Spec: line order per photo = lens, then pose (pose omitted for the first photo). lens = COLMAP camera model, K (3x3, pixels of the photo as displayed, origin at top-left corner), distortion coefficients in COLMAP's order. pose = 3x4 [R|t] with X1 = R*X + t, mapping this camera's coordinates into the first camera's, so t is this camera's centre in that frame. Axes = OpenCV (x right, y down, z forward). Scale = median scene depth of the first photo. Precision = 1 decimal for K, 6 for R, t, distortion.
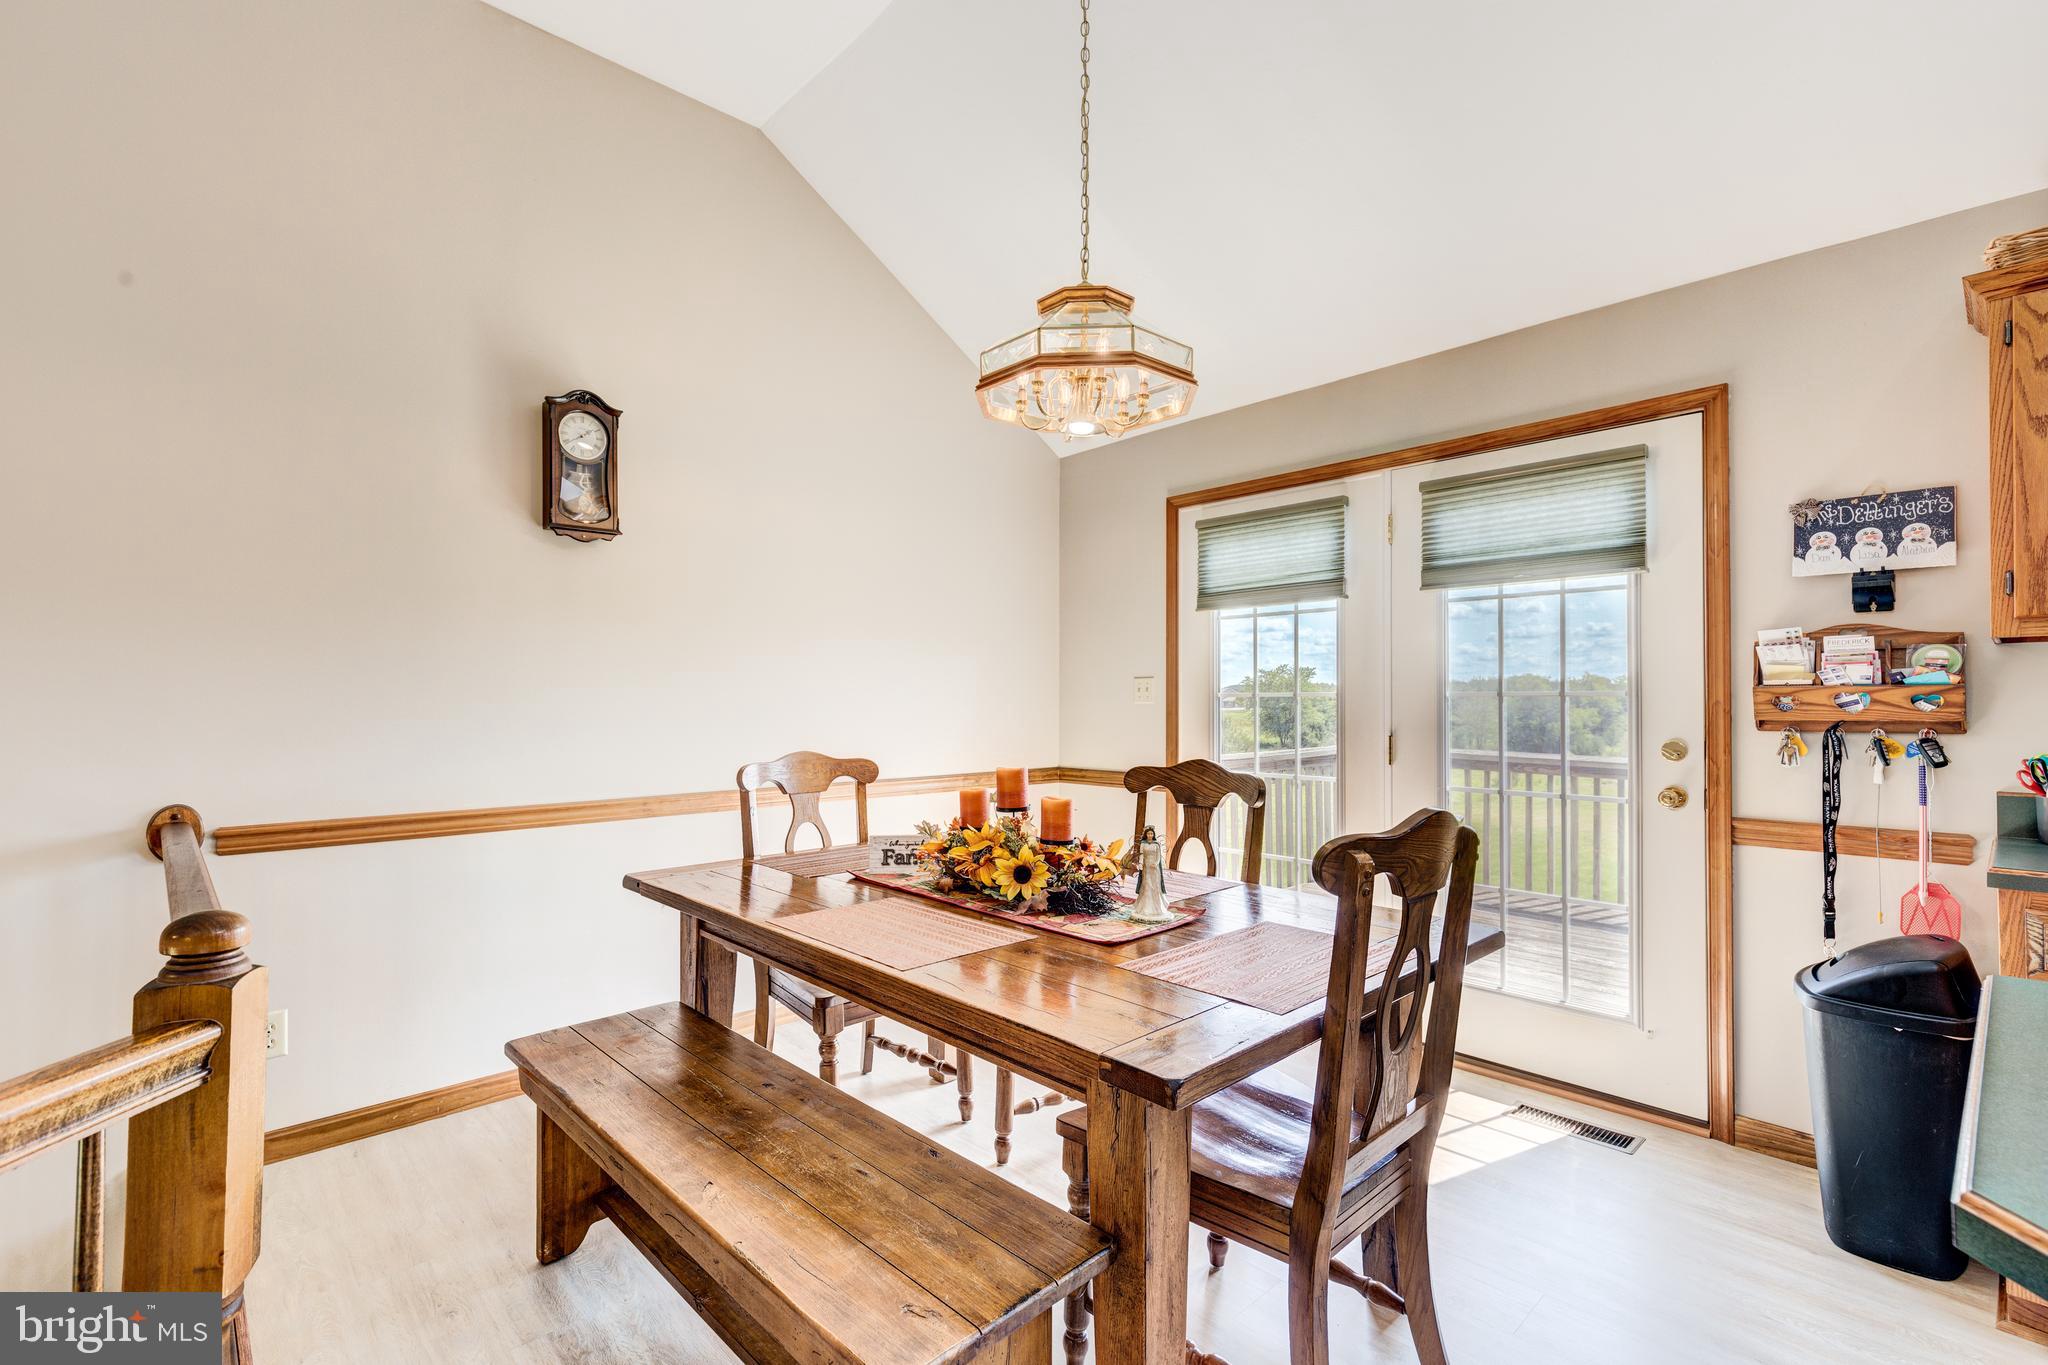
lens RADIAL K [[909.4, 0, 1021.5], [0, 909.4, 686.4], [0, 0, 1]] dist [0.007953, 0.000061]
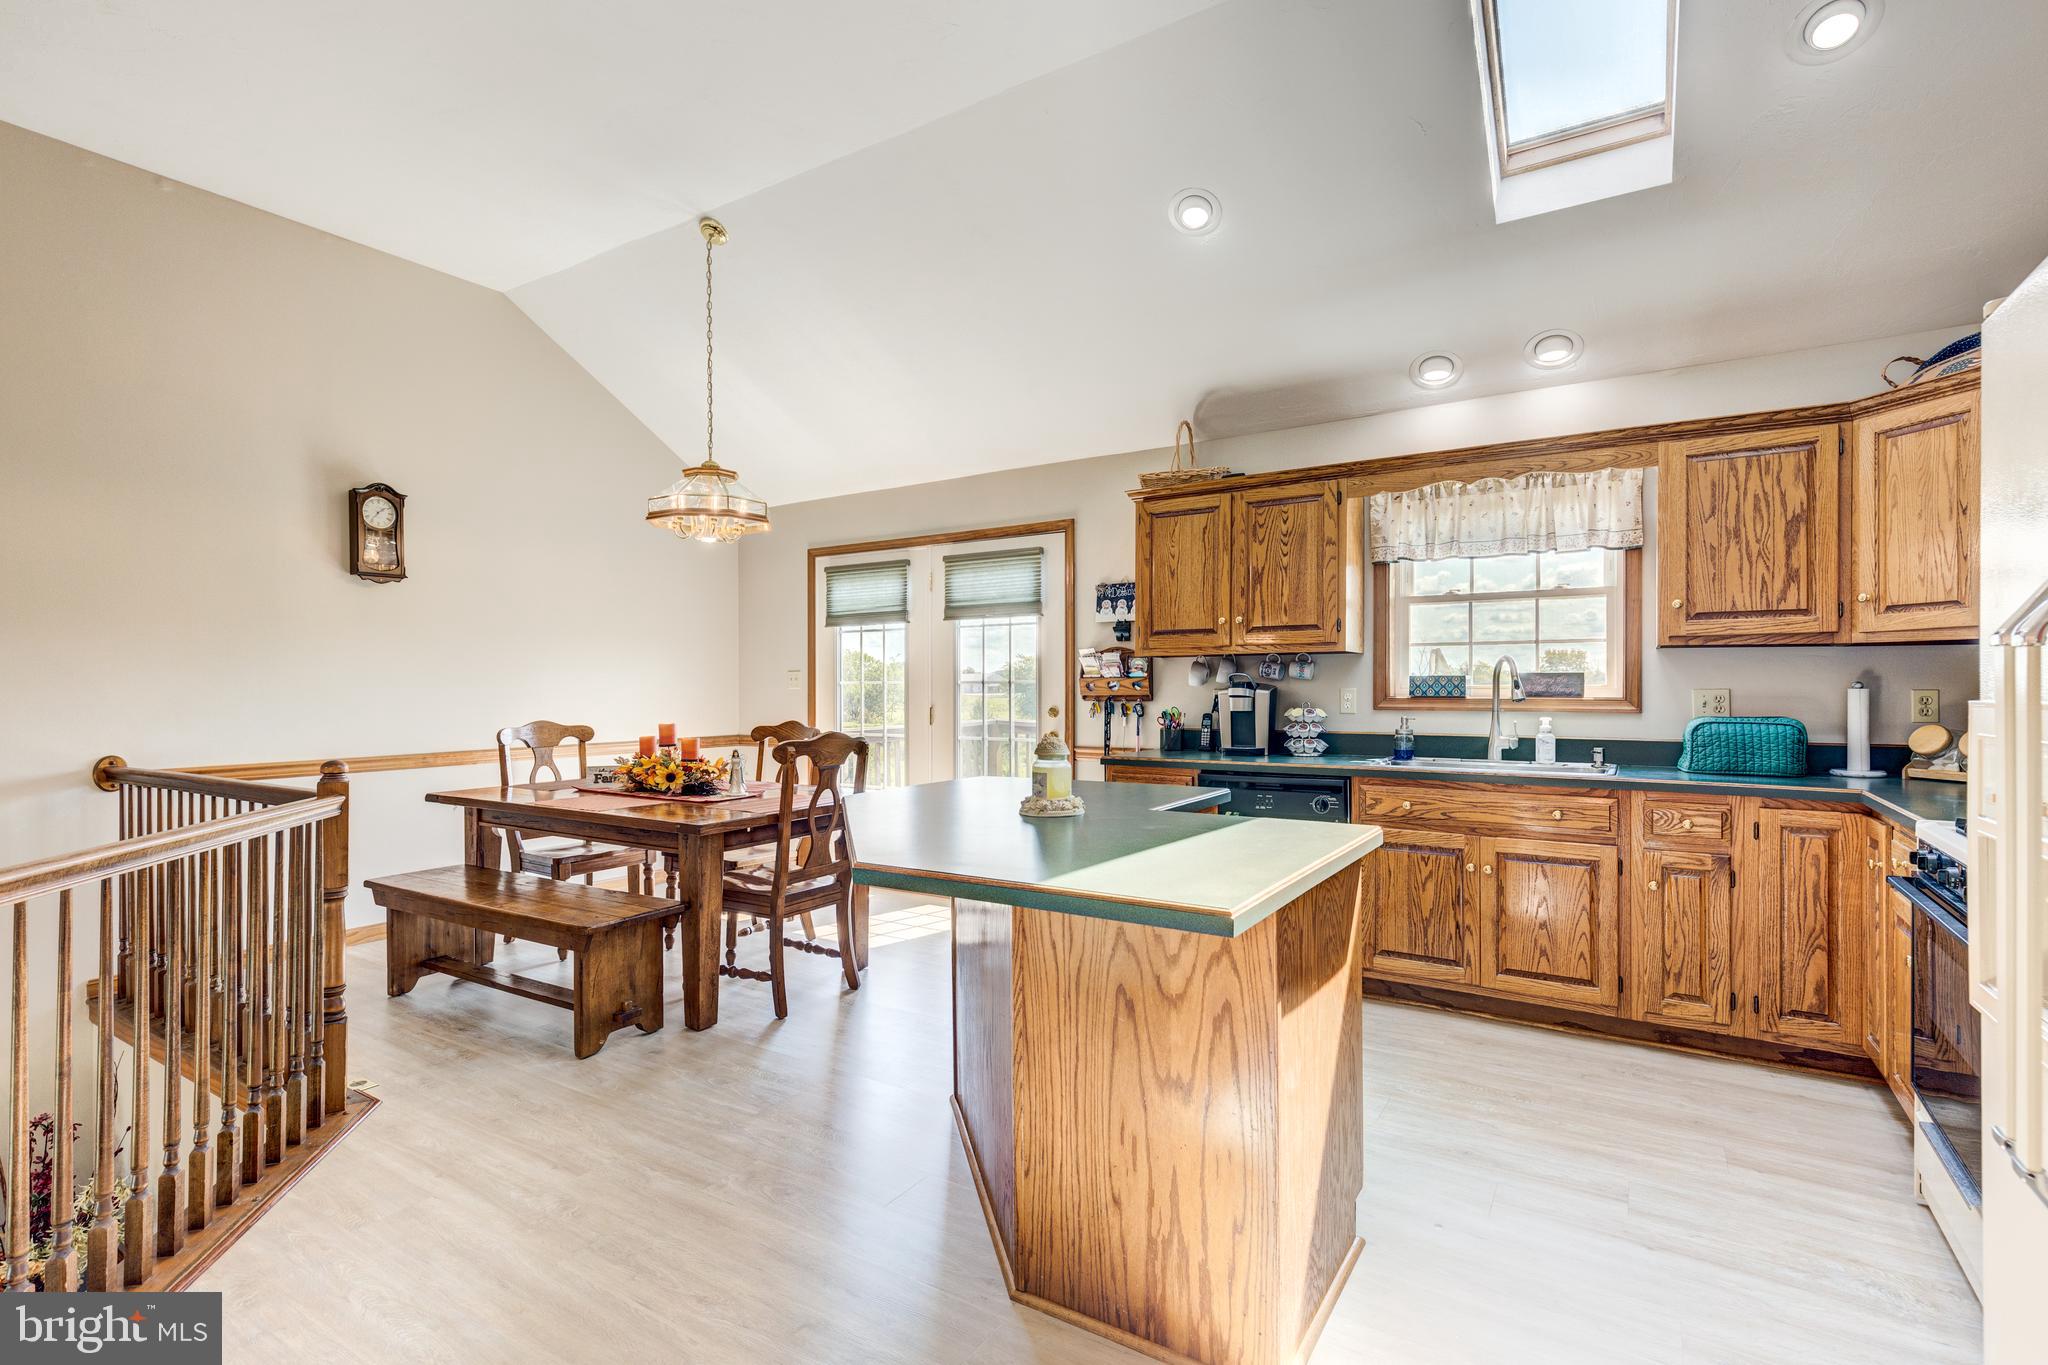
lens RADIAL K [[948.0, 0, 1023.7], [0, 948.0, 688.0], [0, 0, 1]] dist [0.001759, -0.000352]
pose [[0.968724, -0.005360, 0.248081, 0.192539], [0.001130, 0.999852, 0.017193, -0.014047], [-0.248137, -0.016375, 0.968587, -0.951036]]
